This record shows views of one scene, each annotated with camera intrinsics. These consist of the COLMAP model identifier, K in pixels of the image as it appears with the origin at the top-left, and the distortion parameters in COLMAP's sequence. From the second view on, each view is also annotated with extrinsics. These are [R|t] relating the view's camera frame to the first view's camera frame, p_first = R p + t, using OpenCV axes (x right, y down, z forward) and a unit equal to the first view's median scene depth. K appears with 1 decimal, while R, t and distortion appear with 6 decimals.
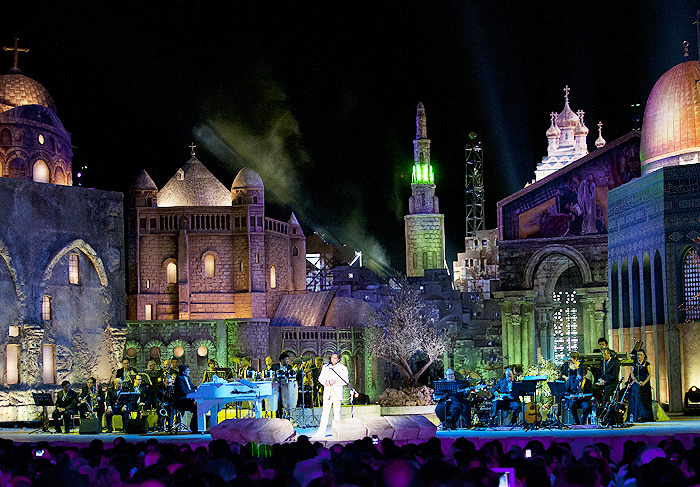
lens RADIAL K [[1507.4, 0, 350.0], [0, 1507.4, 243.5], [0, 0, 1]] dist [-0.062164, -0.156087]
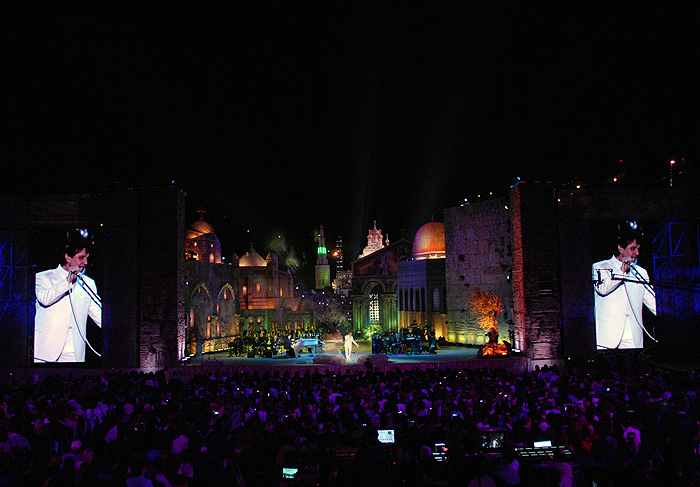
lens RADIAL K [[638.9, 0, 350.0], [0, 638.9, 243.5], [0, 0, 1]] dist [-0.006574, -0.002690]
pose [[0.969928, 0.020062, 0.242563, -0.214649], [-0.019969, 0.999797, -0.002842, -0.065960], [-0.242570, -0.002087, 0.970132, -0.159363]]
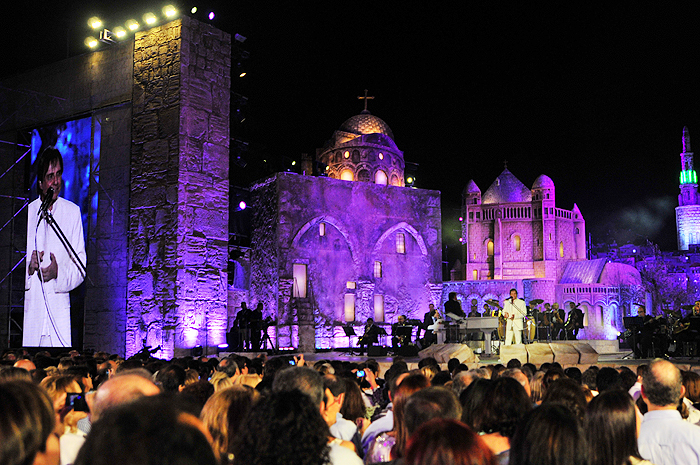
lens RADIAL K [[803.1, 0, 391.8], [0, 803.1, 233.8], [0, 0, 1]] dist [0.001585, 0.002282]
pose [[0.922423, -0.034575, -0.384630, 0.092512], [0.022317, 0.999092, -0.036289, 0.031488], [0.385536, 0.024890, 0.922357, 0.246579]]
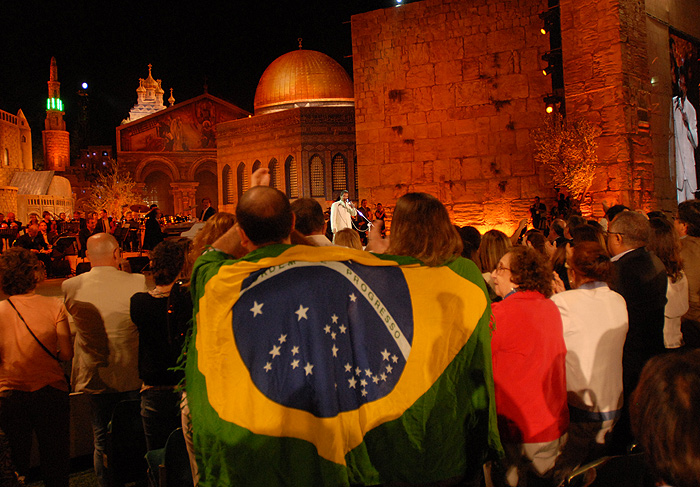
lens RADIAL K [[582.3, 0, 348.0], [0, 582.3, 231.7], [0, 0, 1]] dist [-0.065230, 0.011153]
pose [[0.644818, -0.006155, 0.764311, -0.233714], [-0.035050, 0.998678, 0.037613, 0.057483], [-0.763532, -0.051042, 0.643750, 0.467907]]
